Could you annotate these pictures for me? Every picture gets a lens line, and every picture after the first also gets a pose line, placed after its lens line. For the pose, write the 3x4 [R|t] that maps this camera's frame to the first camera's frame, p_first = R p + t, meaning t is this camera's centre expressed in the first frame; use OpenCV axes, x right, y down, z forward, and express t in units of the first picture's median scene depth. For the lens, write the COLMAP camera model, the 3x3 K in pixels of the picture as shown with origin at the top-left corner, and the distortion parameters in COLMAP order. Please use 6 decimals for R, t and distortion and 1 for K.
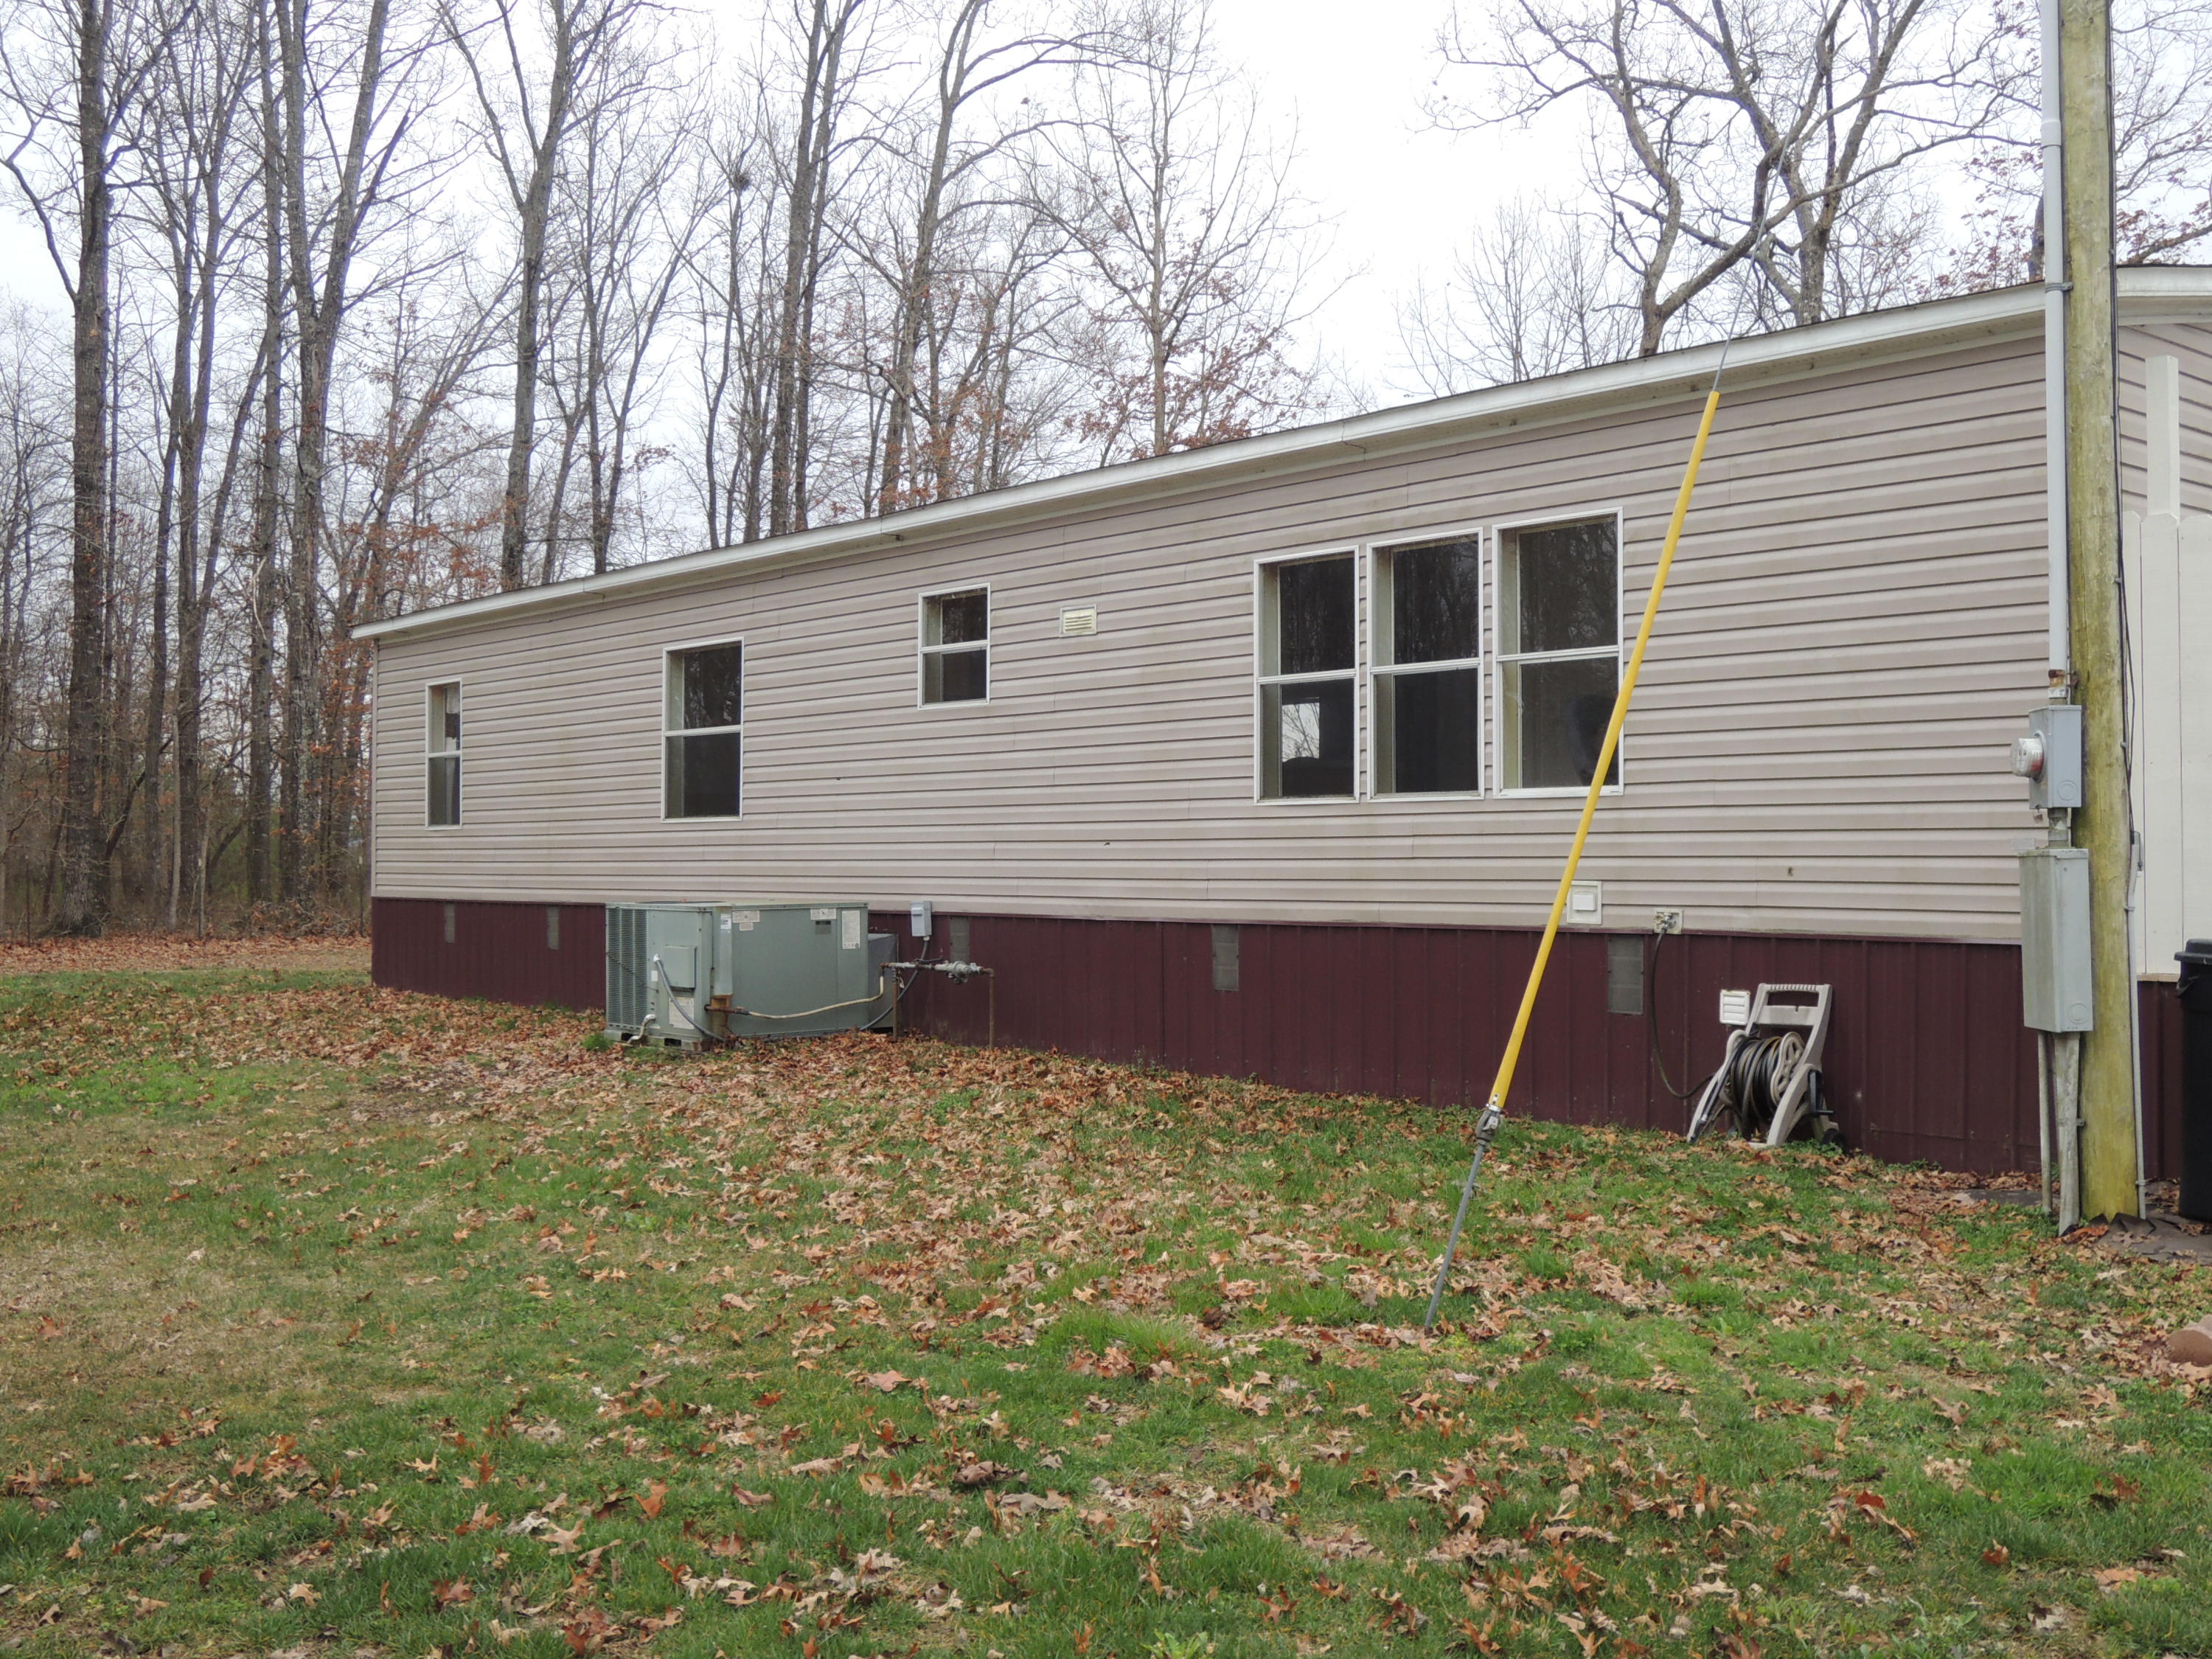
lens RADIAL K [[2225.7, 0, 1105.8], [0, 2225.7, 839.8], [0, 0, 1]] dist [-0.050282, 0.000000]
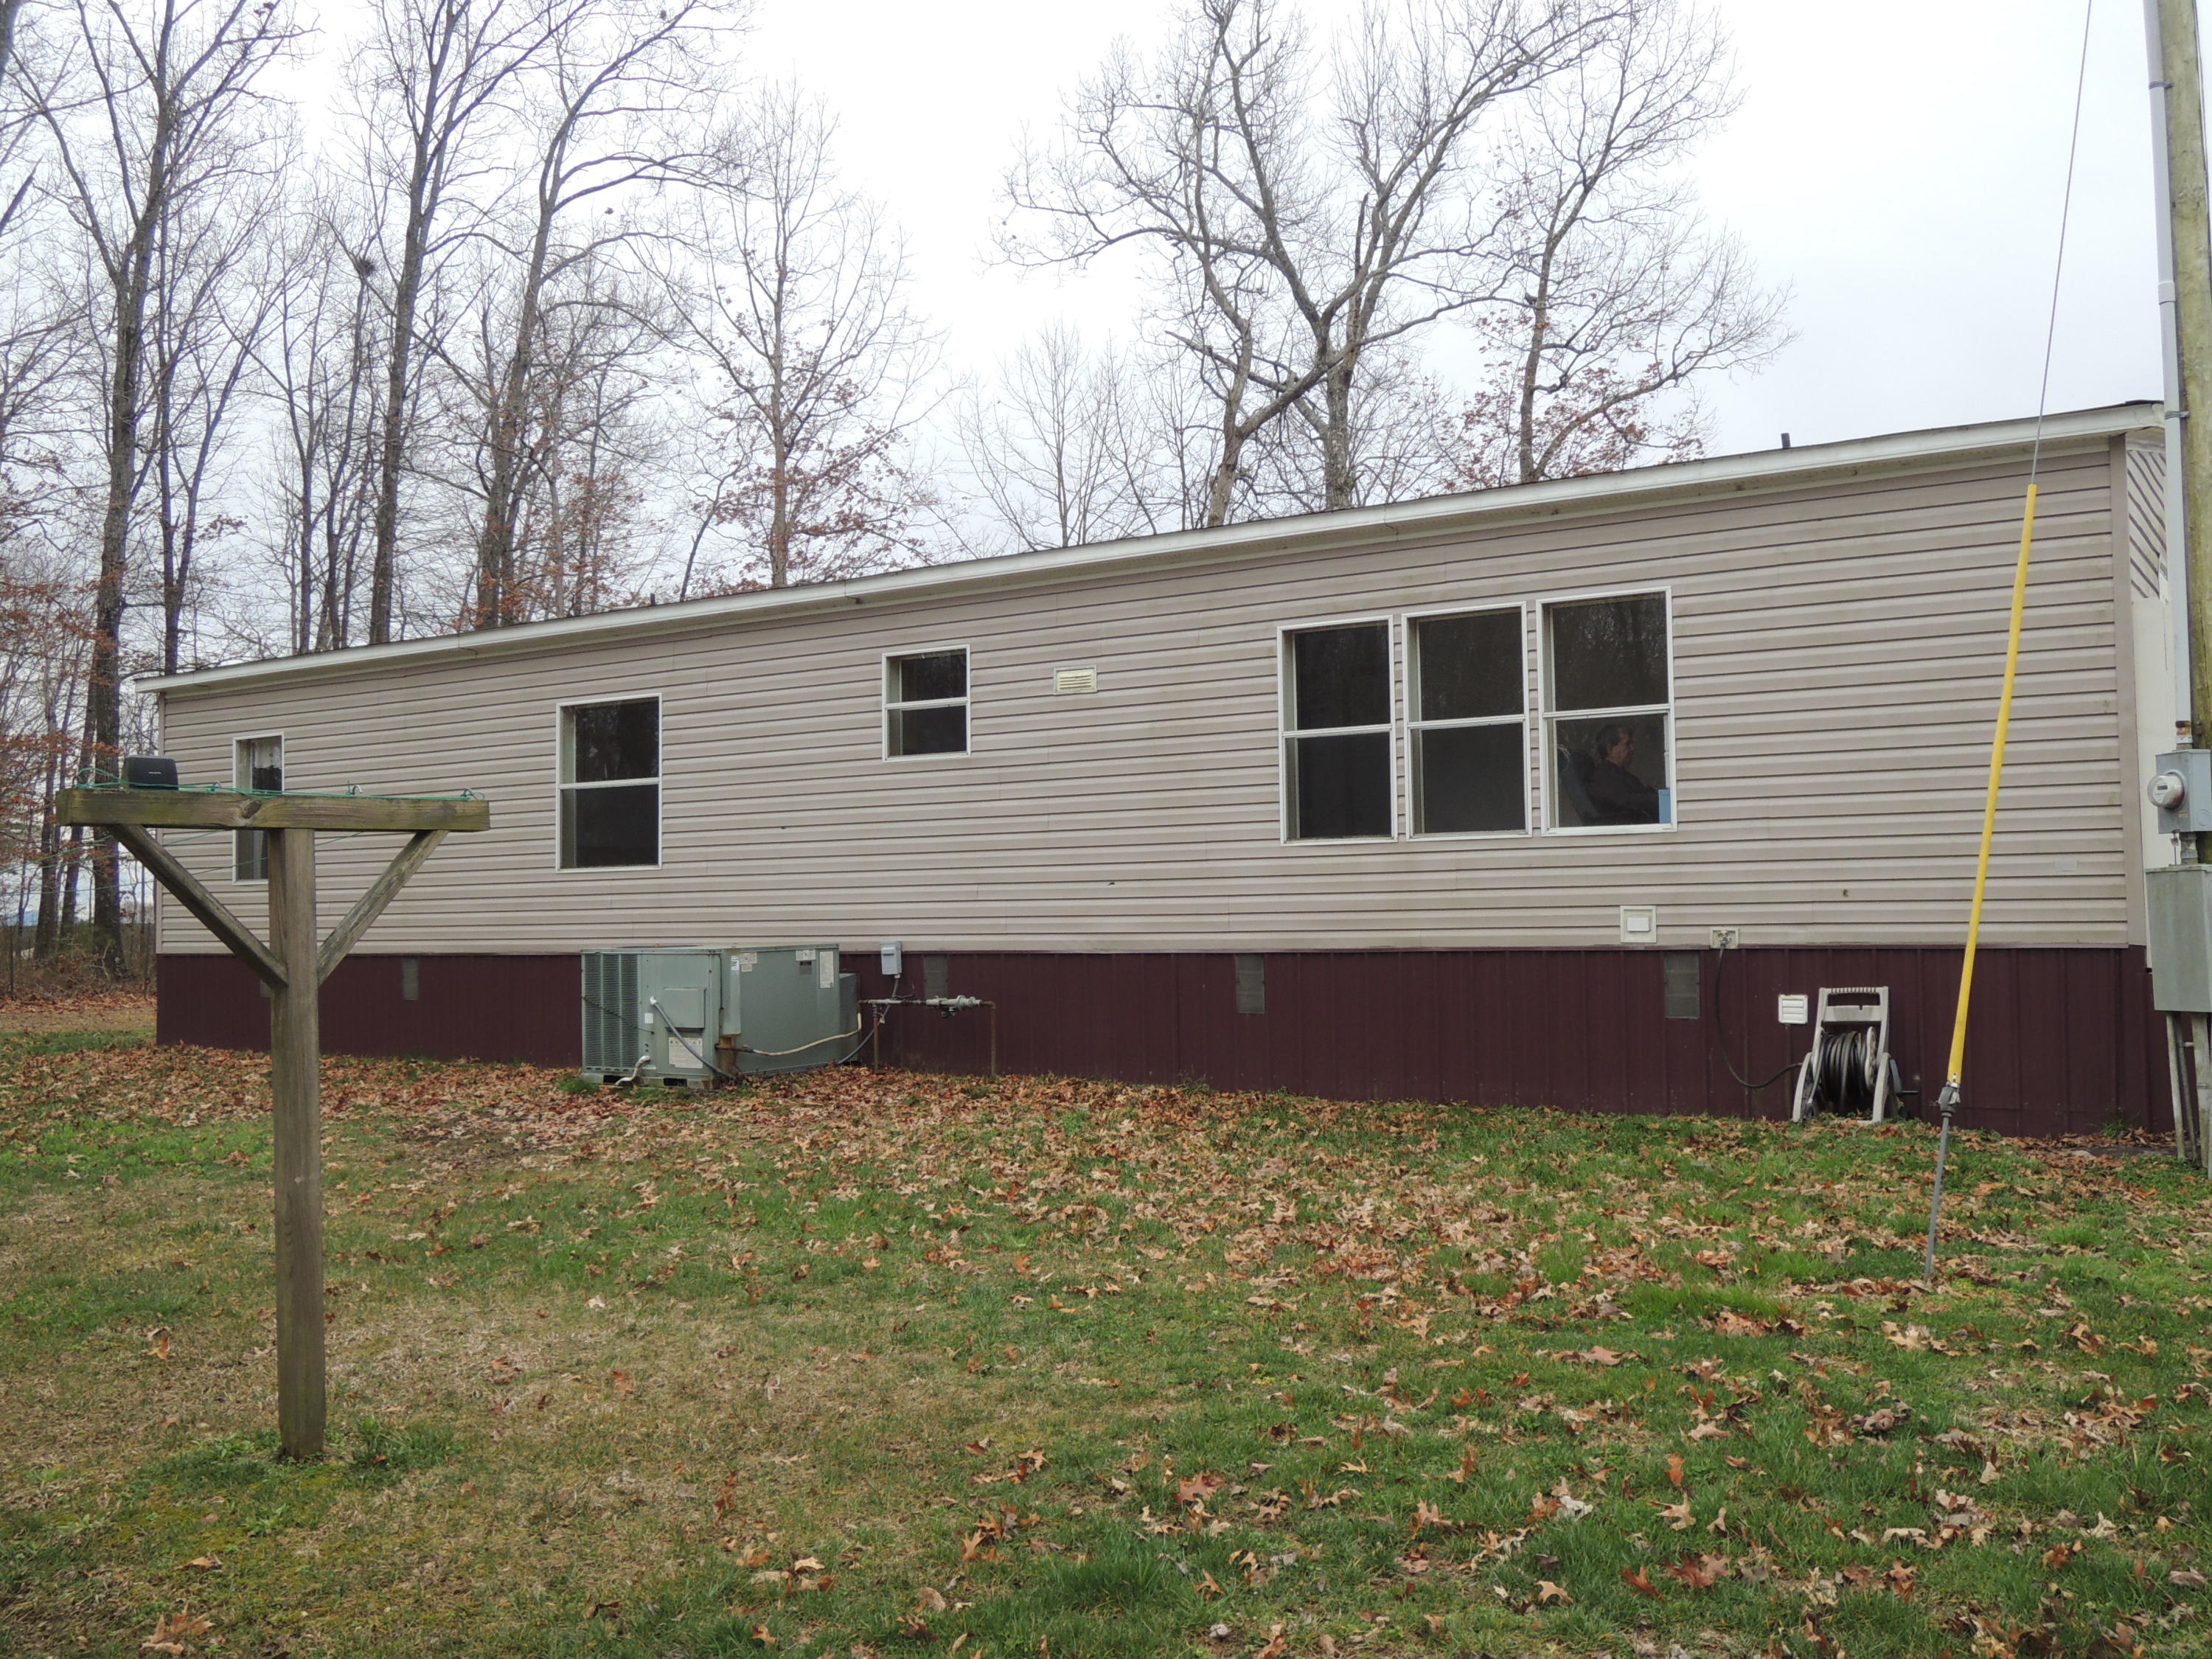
lens RADIAL K [[1999.4, 0, 1105.0], [0, 1999.4, 818.0], [0, 0, 1]] dist [-0.031297, 0.009650]
pose [[0.962016, -0.001135, 0.272989, -0.253134], [0.012270, 0.999161, -0.039086, 0.007474], [-0.272715, 0.040951, 0.961223, 0.052267]]
